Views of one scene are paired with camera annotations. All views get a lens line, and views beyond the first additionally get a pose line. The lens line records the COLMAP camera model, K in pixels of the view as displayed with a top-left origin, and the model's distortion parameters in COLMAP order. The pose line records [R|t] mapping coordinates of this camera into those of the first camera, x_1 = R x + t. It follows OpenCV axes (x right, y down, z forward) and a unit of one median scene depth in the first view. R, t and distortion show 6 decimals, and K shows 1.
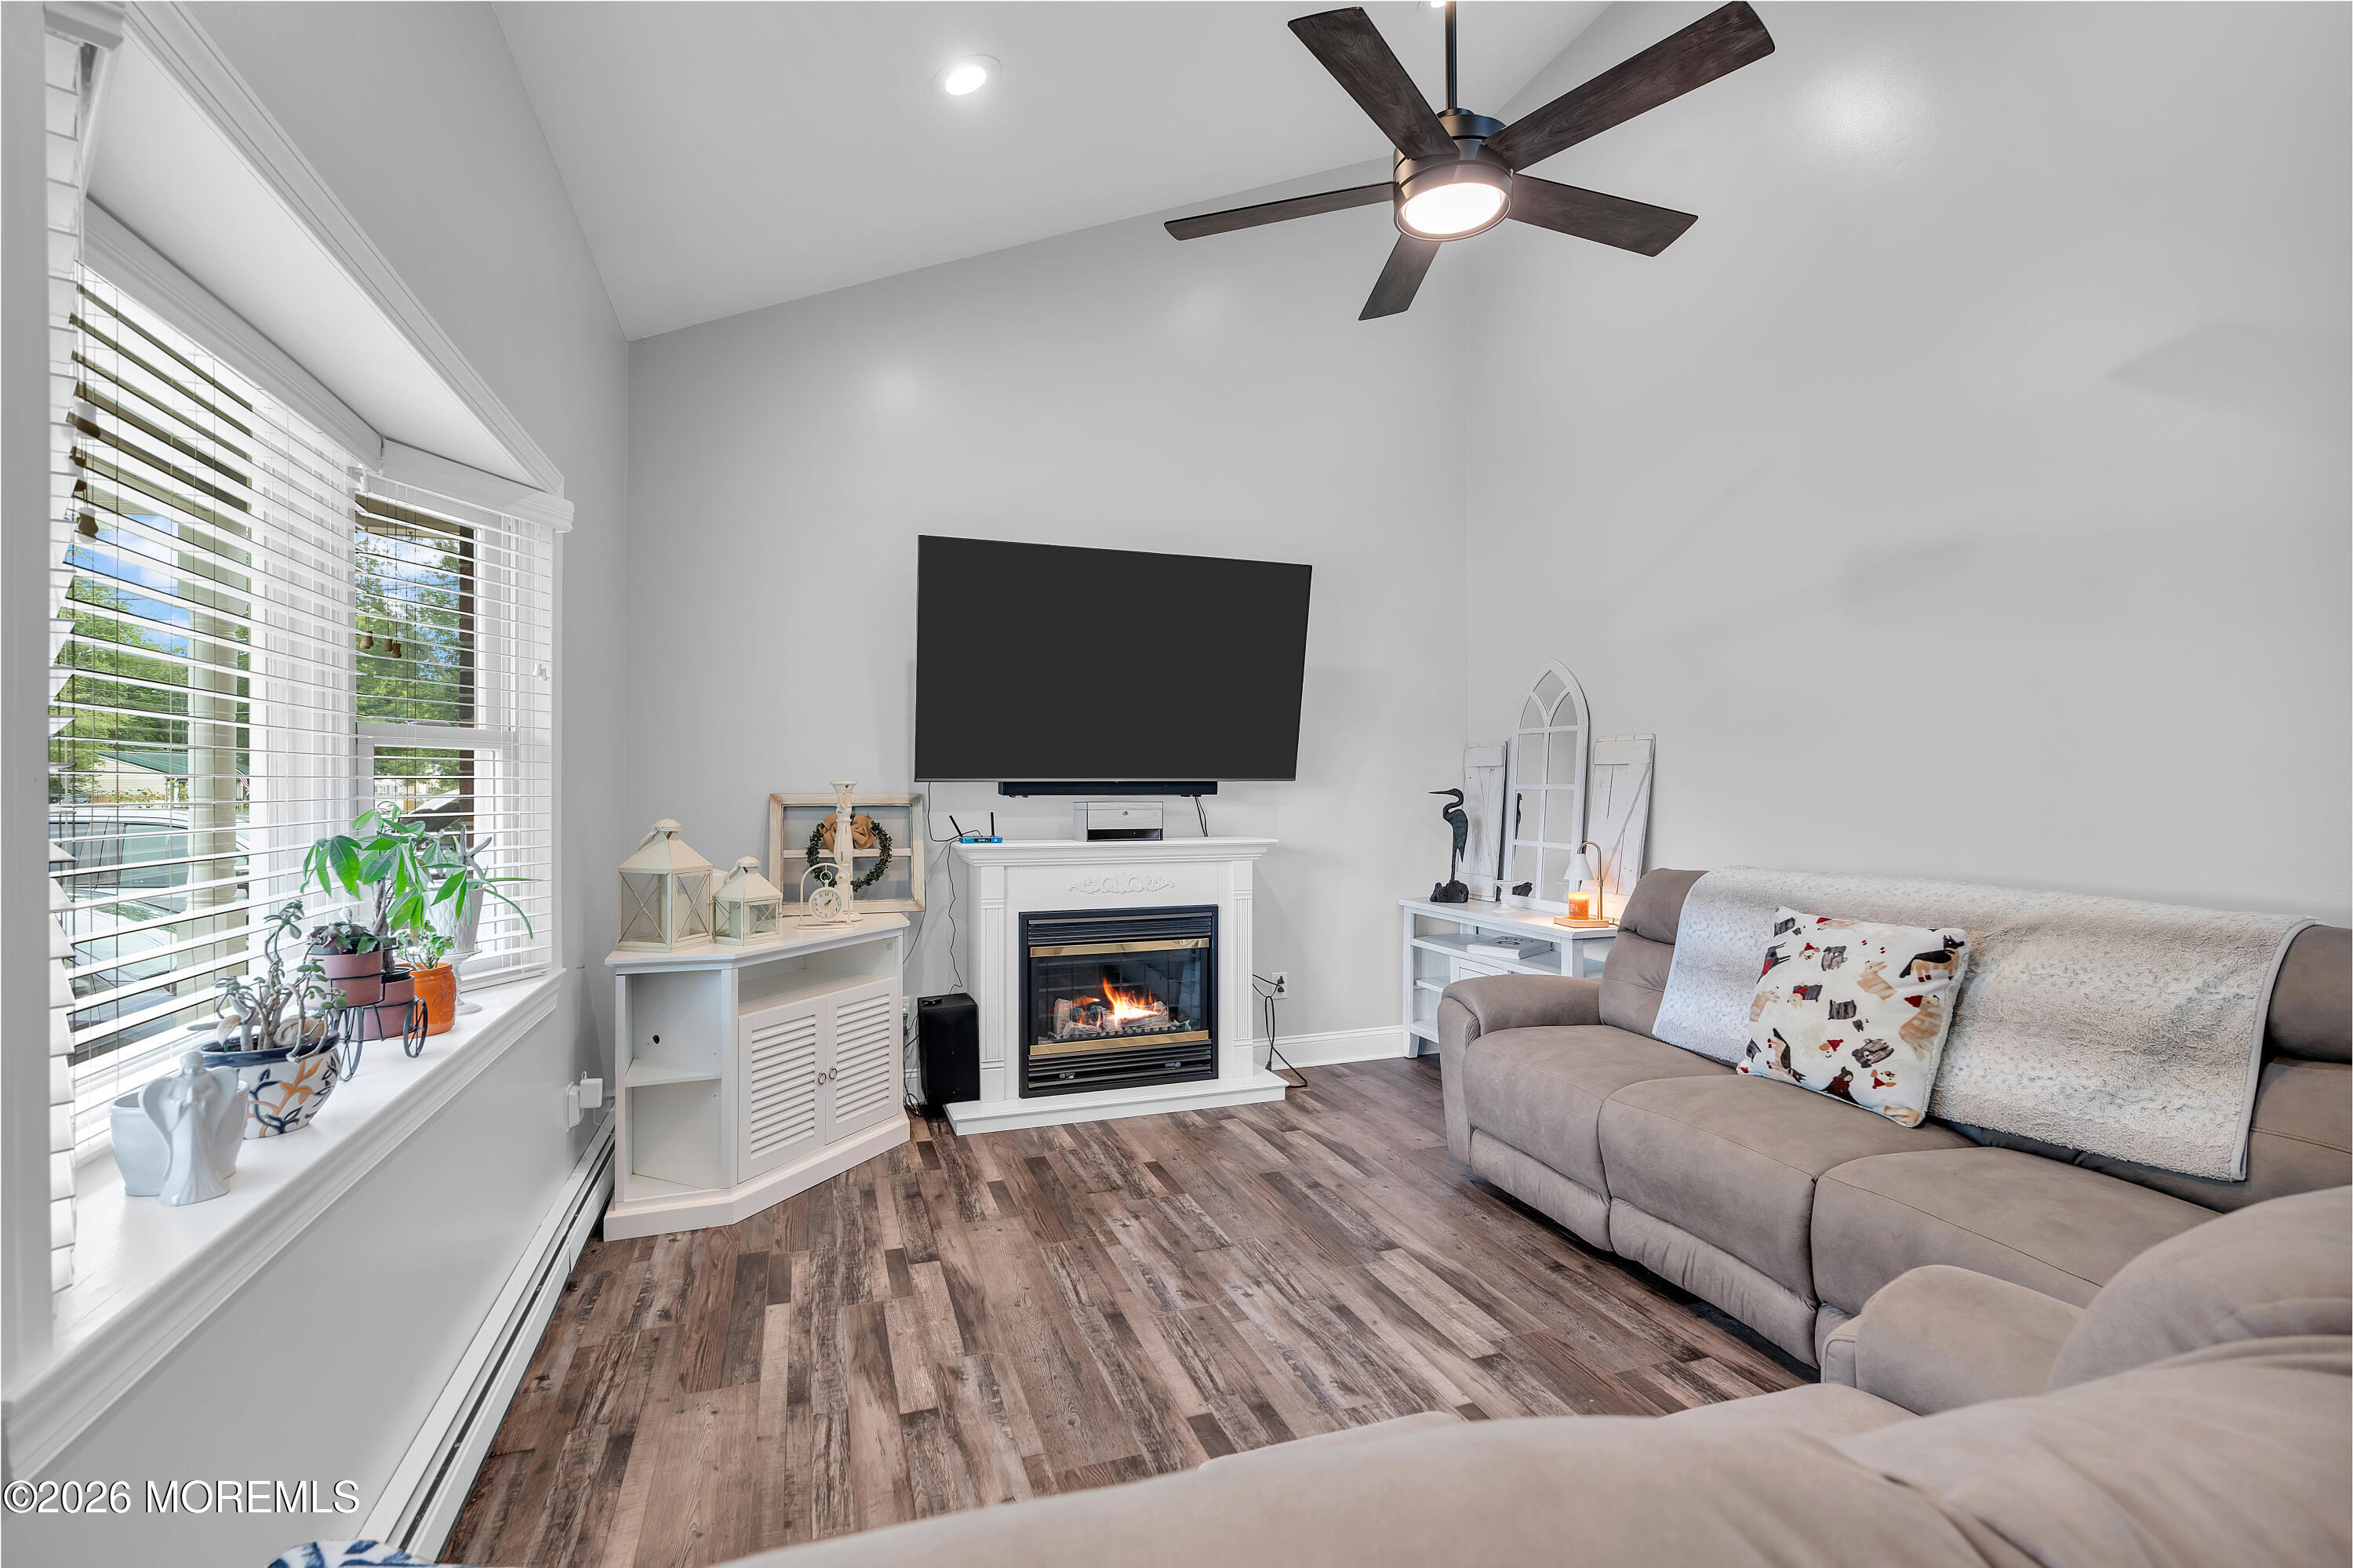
lens RADIAL K [[1055.7, 0, 1176.5], [0, 1055.7, 784.0], [0, 0, 1]] dist [-0.009702, 0.004074]
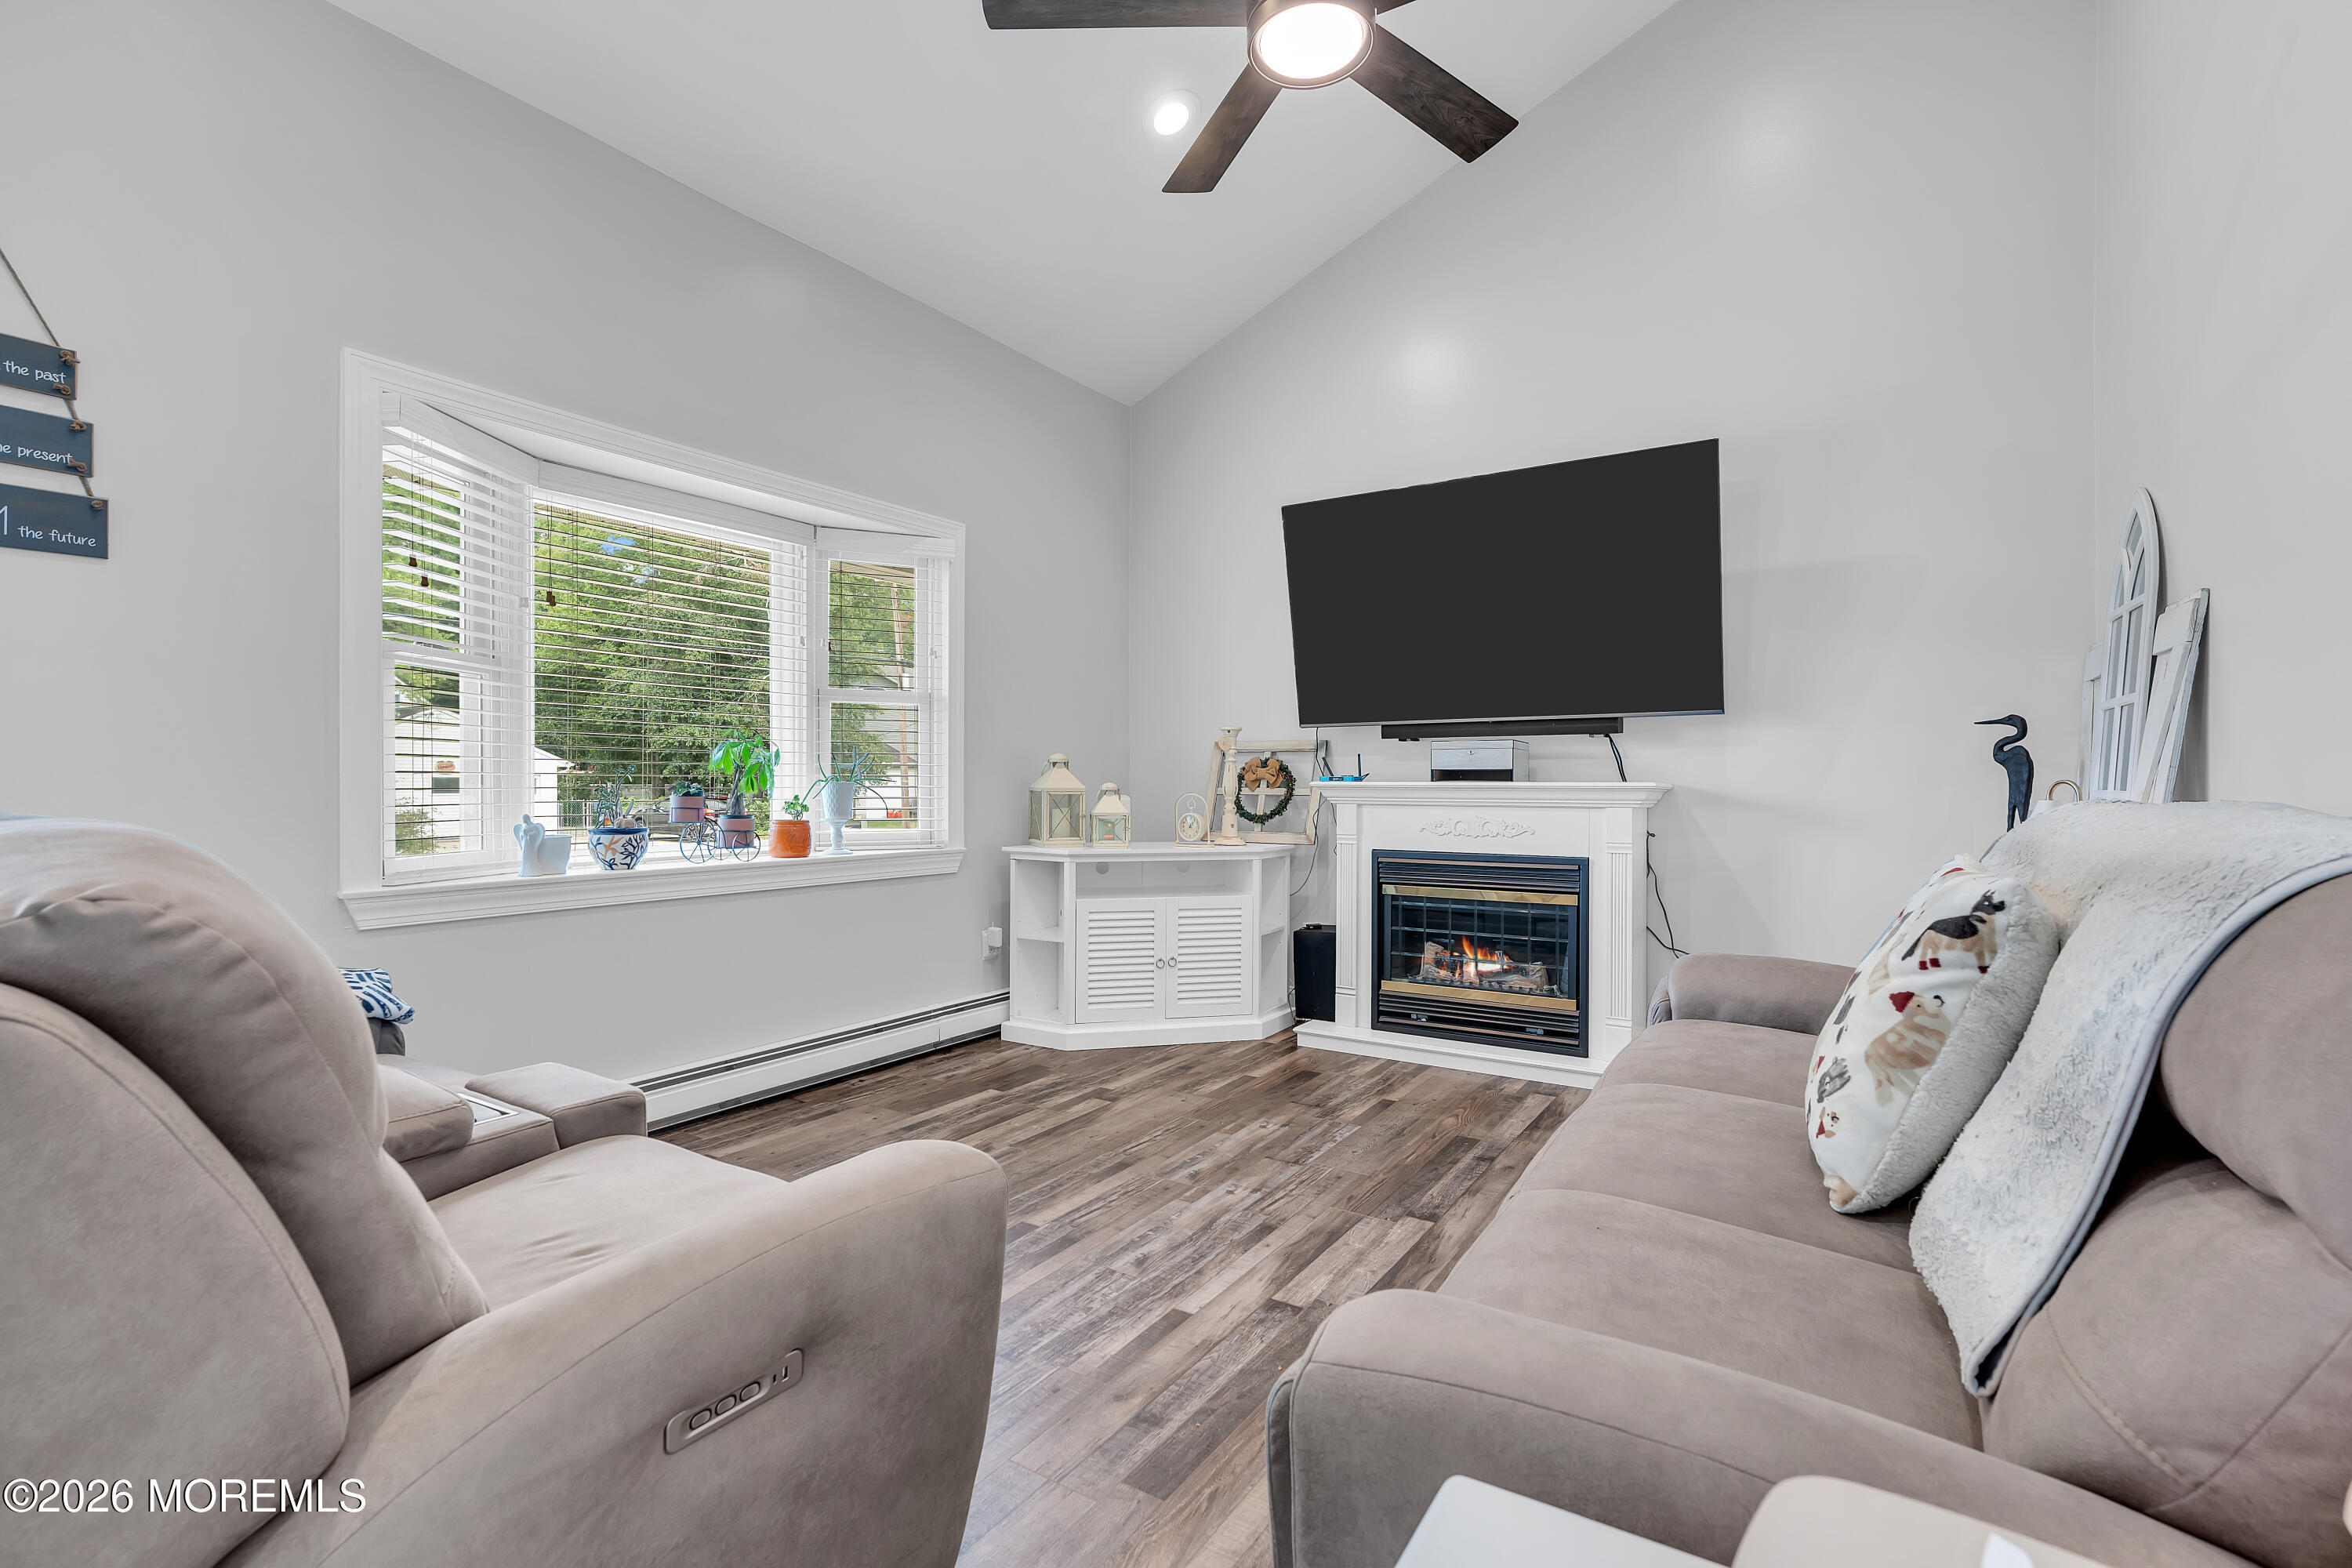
lens RADIAL K [[1055.2, 0, 1176.0], [0, 1055.2, 784.0], [0, 0, 1]] dist [-0.009702, 0.004074]
pose [[0.609647, 0.002510, -0.792669, 0.583120], [-0.000557, 0.999996, 0.002738, 0.057718], [0.792673, -0.001227, 0.609646, 0.227986]]
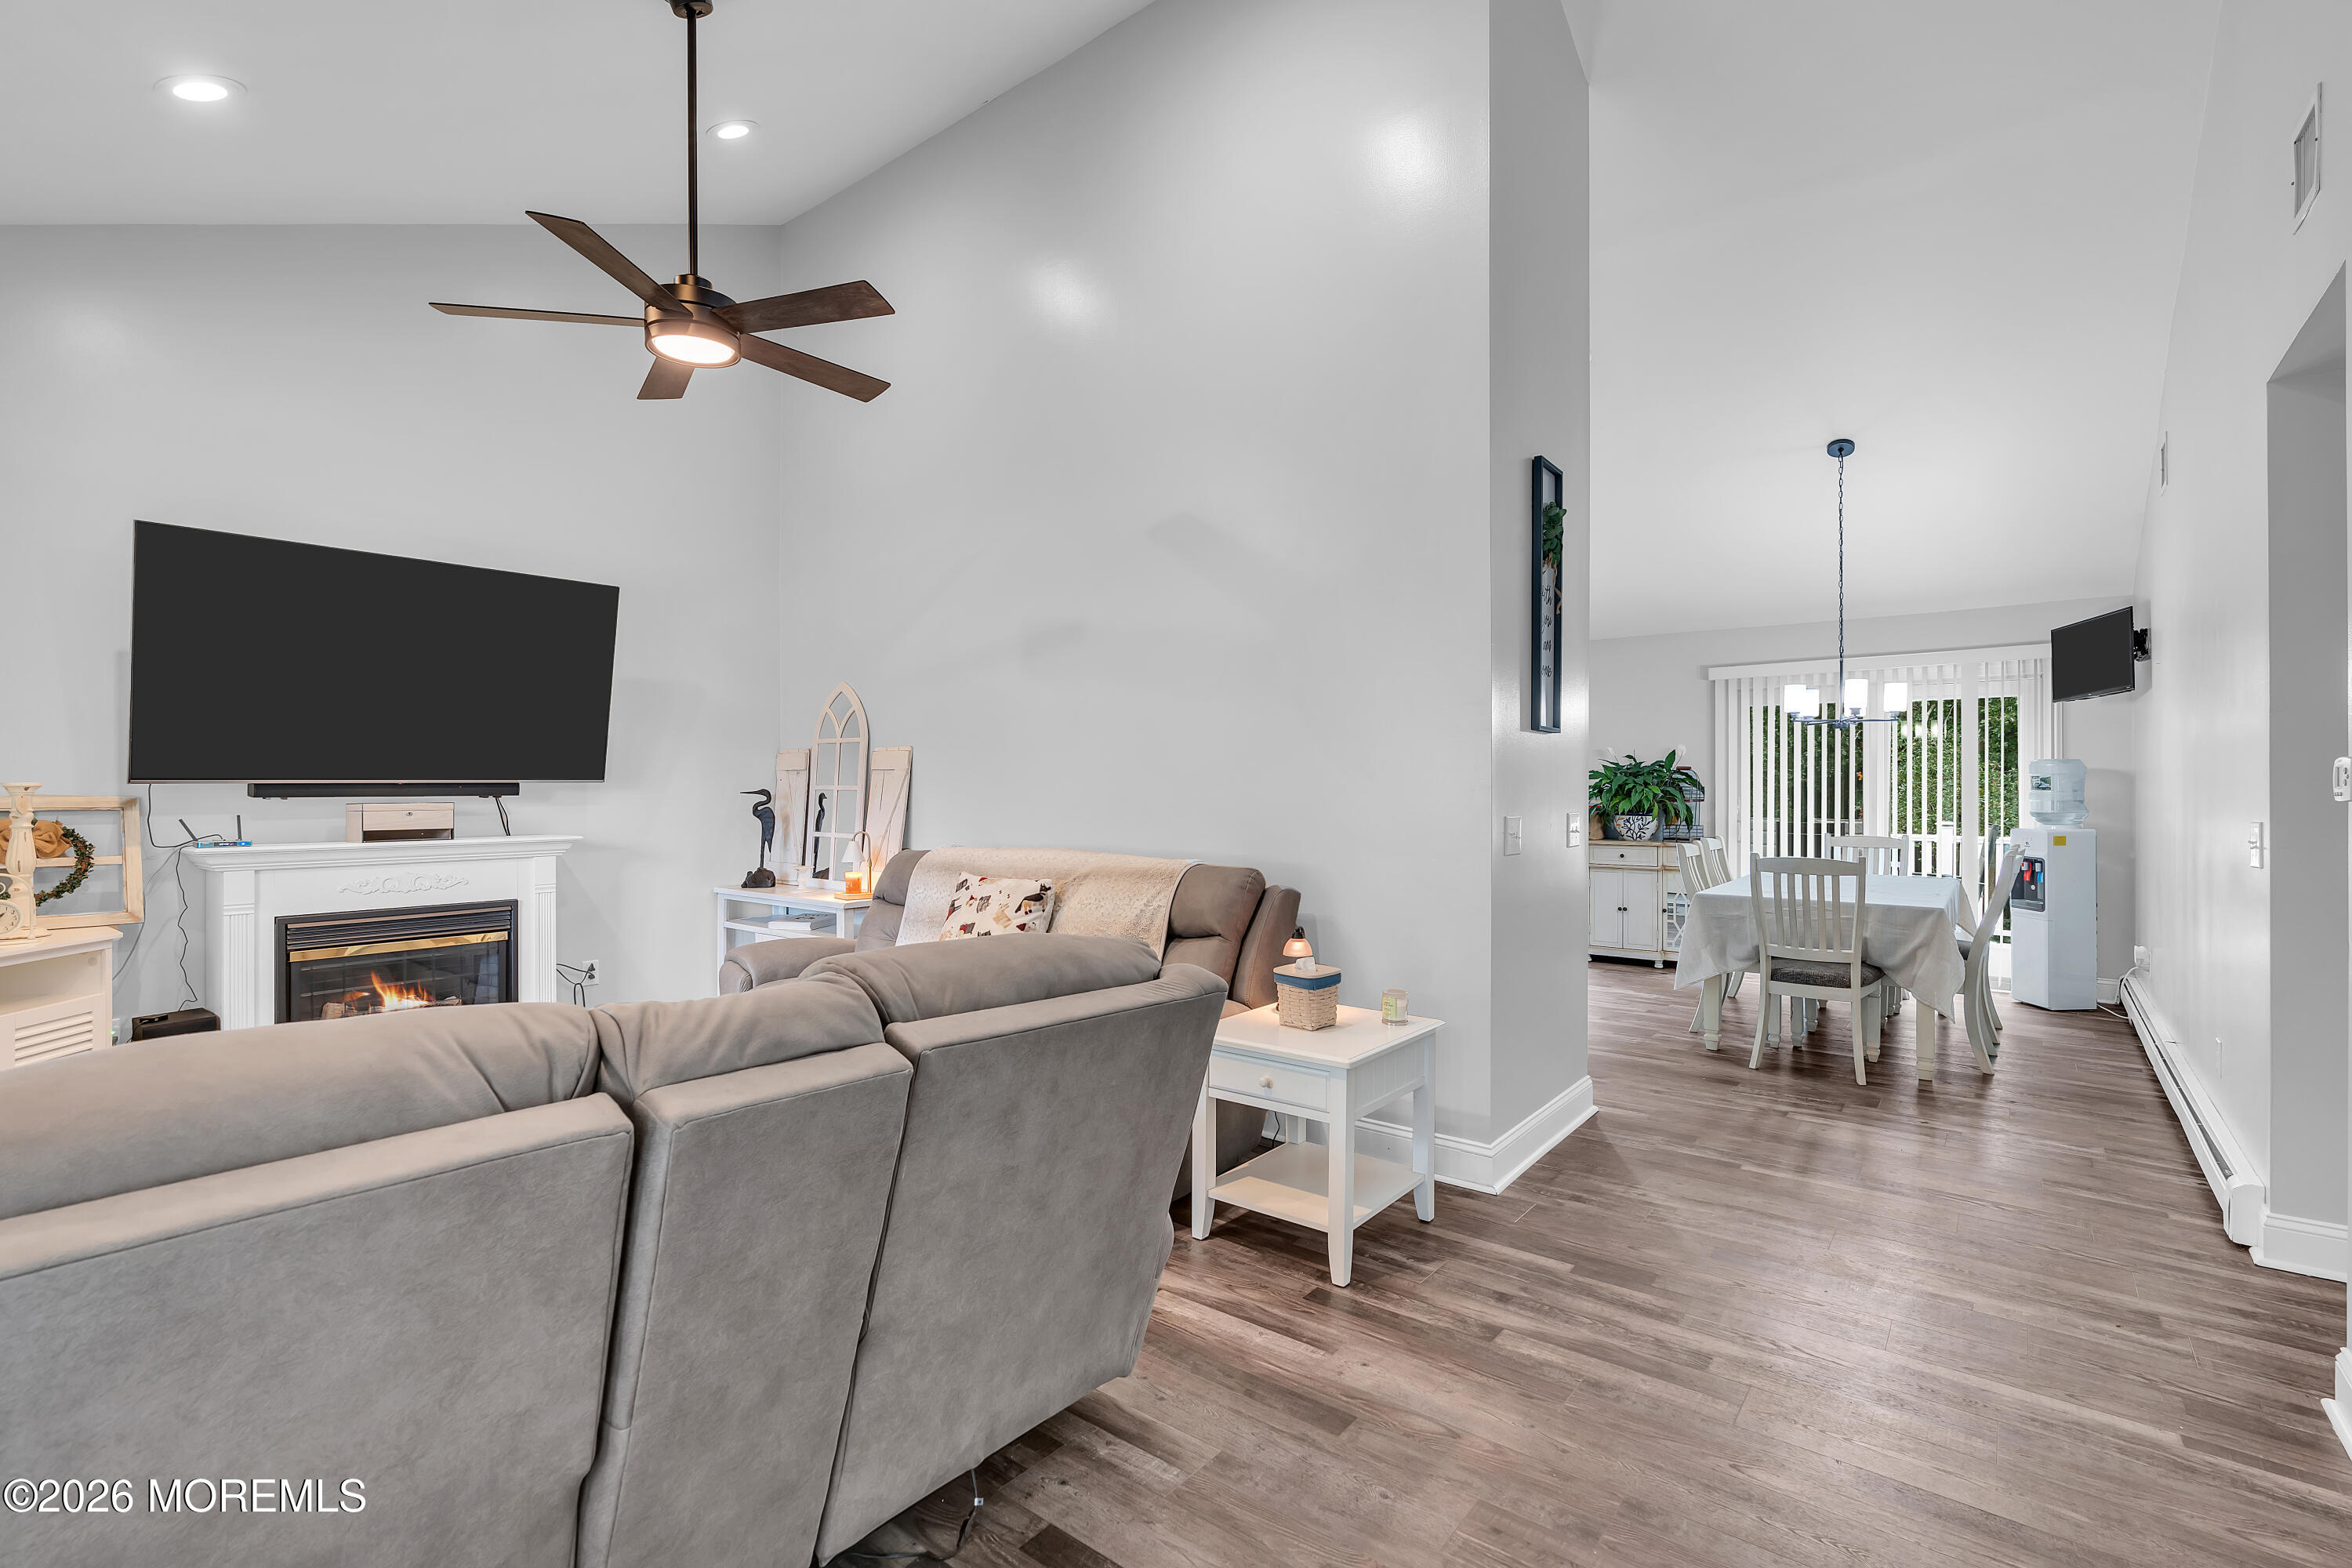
lens RADIAL K [[1055.2, 0, 1176.0], [0, 1055.2, 784.0], [0, 0, 1]] dist [-0.009702, 0.004074]
pose [[0.851929, -0.000084, 0.523658, 0.055142], [-0.000378, 1.000000, 0.000777, -0.002785], [-0.523658, -0.000860, 0.851928, -0.277749]]
